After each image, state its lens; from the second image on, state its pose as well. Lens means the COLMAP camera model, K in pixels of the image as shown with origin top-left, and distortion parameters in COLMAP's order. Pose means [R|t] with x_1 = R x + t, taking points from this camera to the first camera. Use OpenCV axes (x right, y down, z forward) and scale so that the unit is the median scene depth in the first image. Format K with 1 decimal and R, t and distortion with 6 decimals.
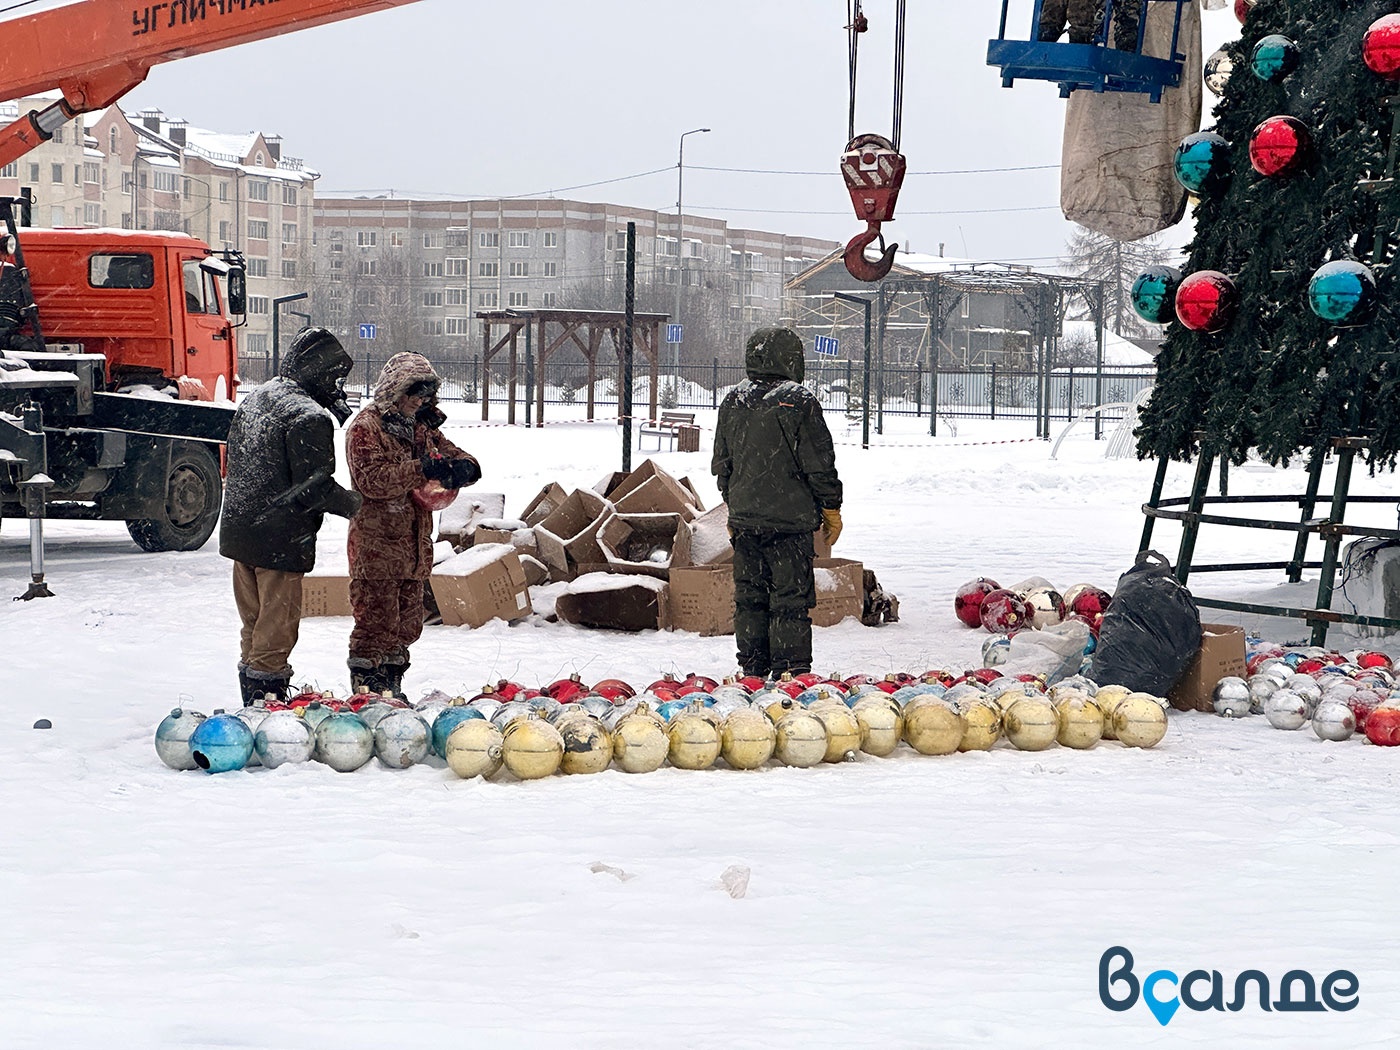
lens RADIAL K [[2516.9, 0, 728.8], [0, 2516.9, 499.8], [0, 0, 1]] dist [-0.018218, 1.621376]
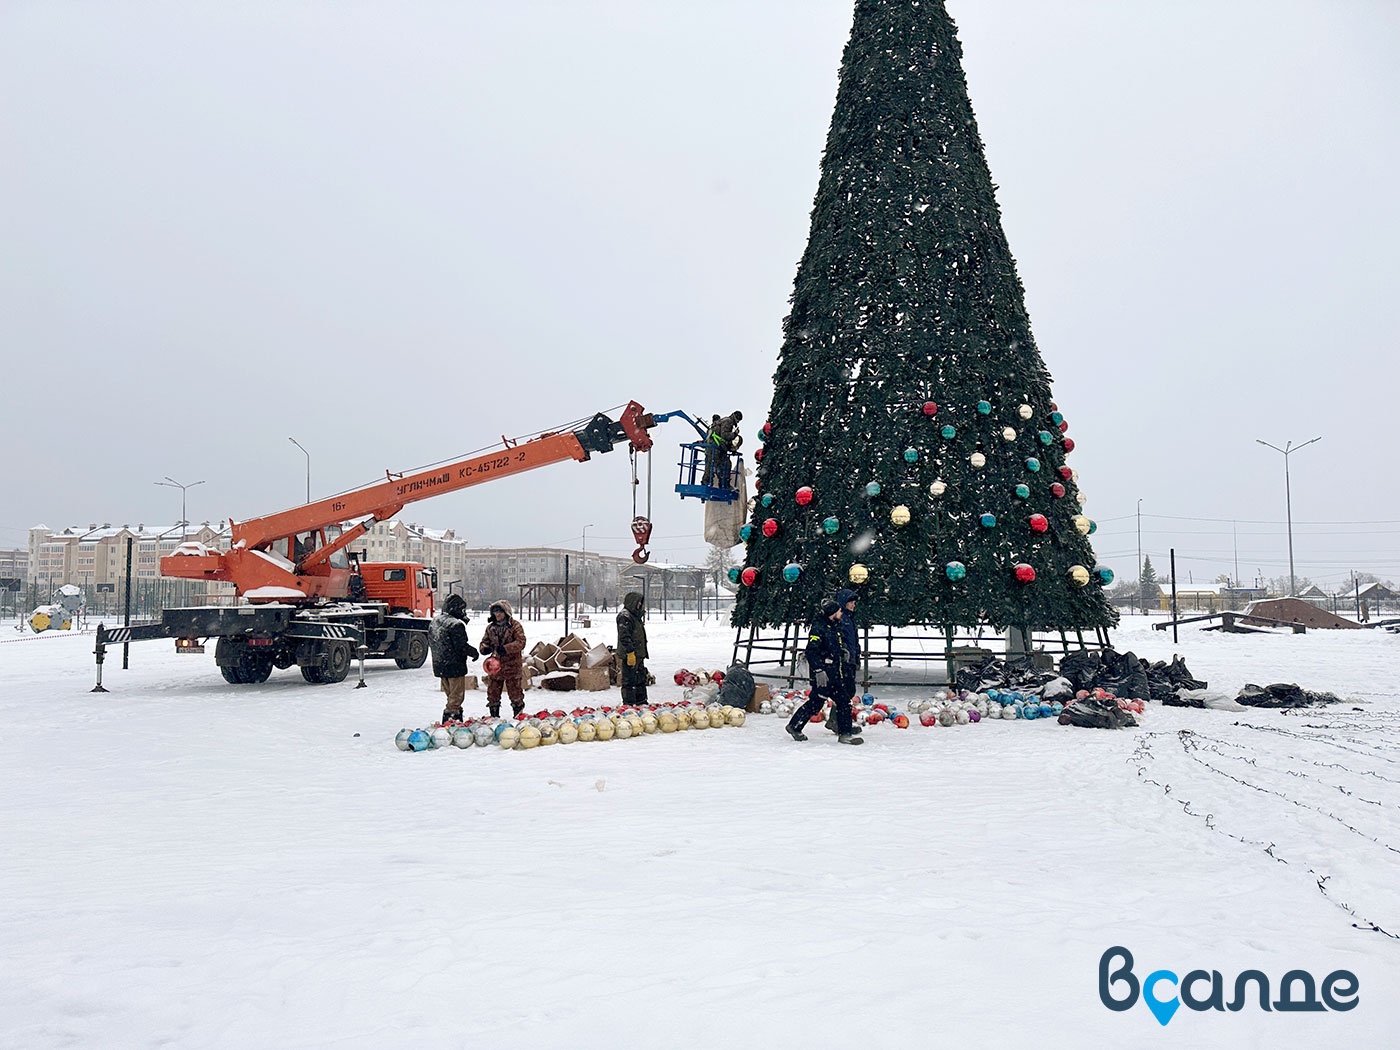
lens RADIAL K [[1007.1, 0, 692.6], [0, 1007.1, 521.6], [0, 0, 1]] dist [0.245917, -0.487489]
pose [[0.993752, -0.015296, 0.110560, -0.020499], [0.030927, 0.989515, -0.141084, 0.028273], [-0.107243, 0.143621, 0.983805, -0.236070]]
